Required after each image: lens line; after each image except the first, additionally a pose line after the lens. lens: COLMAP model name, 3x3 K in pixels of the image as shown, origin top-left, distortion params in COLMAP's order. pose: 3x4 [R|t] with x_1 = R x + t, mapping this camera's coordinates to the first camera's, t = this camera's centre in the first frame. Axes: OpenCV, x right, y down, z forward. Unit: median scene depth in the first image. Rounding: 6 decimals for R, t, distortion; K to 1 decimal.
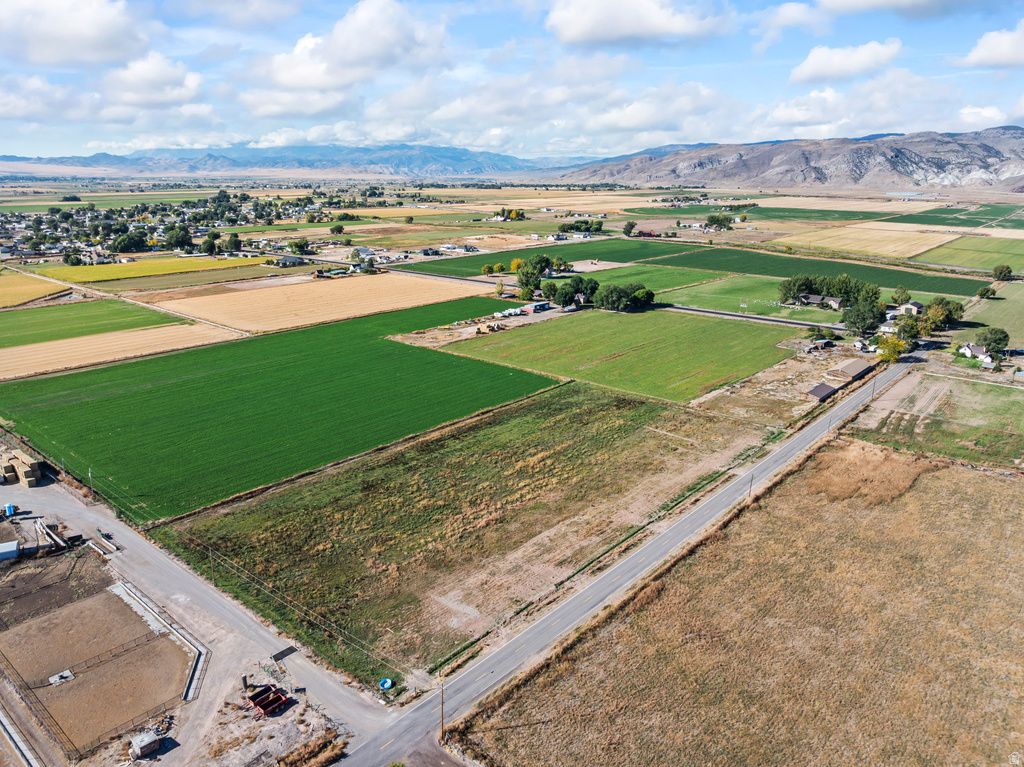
lens RADIAL K [[720.9, 0, 516.3], [0, 720.9, 383.7], [0, 0, 1]] dist [-0.046540, 0.015094]
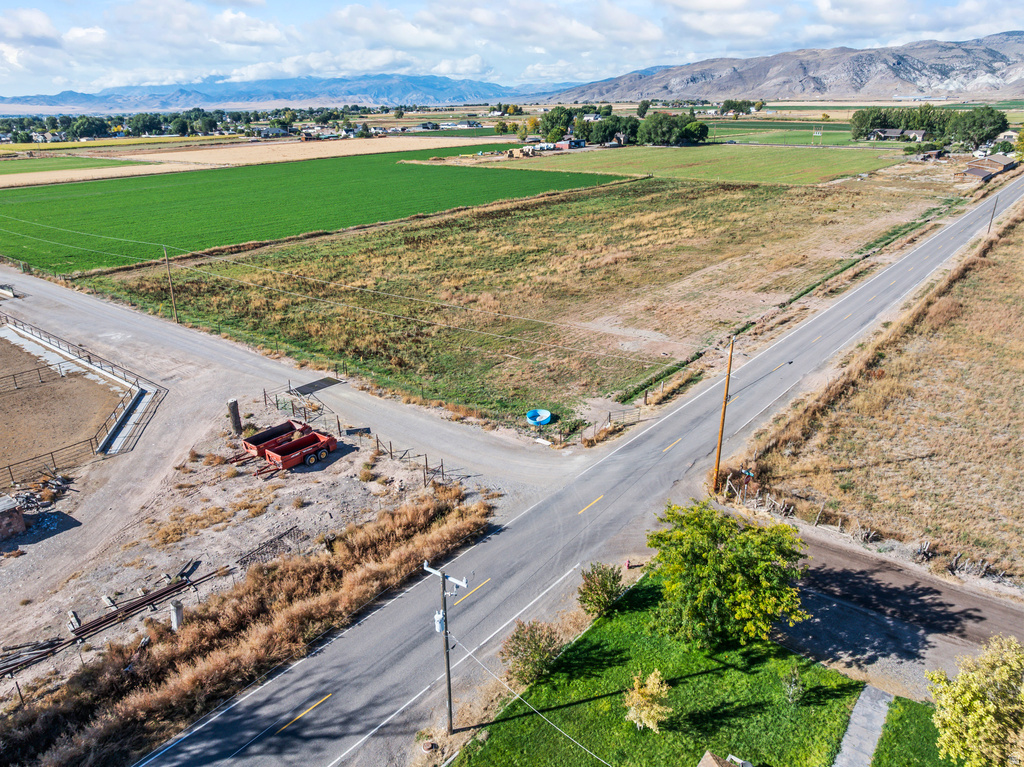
lens RADIAL K [[720.9, 0, 515.9], [0, 720.9, 380.7], [0, 0, 1]] dist [-0.046540, 0.015094]
pose [[0.999476, -0.030007, 0.012150, -0.111202], [0.028873, 0.995990, 0.084673, 0.195135], [-0.014642, -0.084278, 0.996335, 0.291380]]
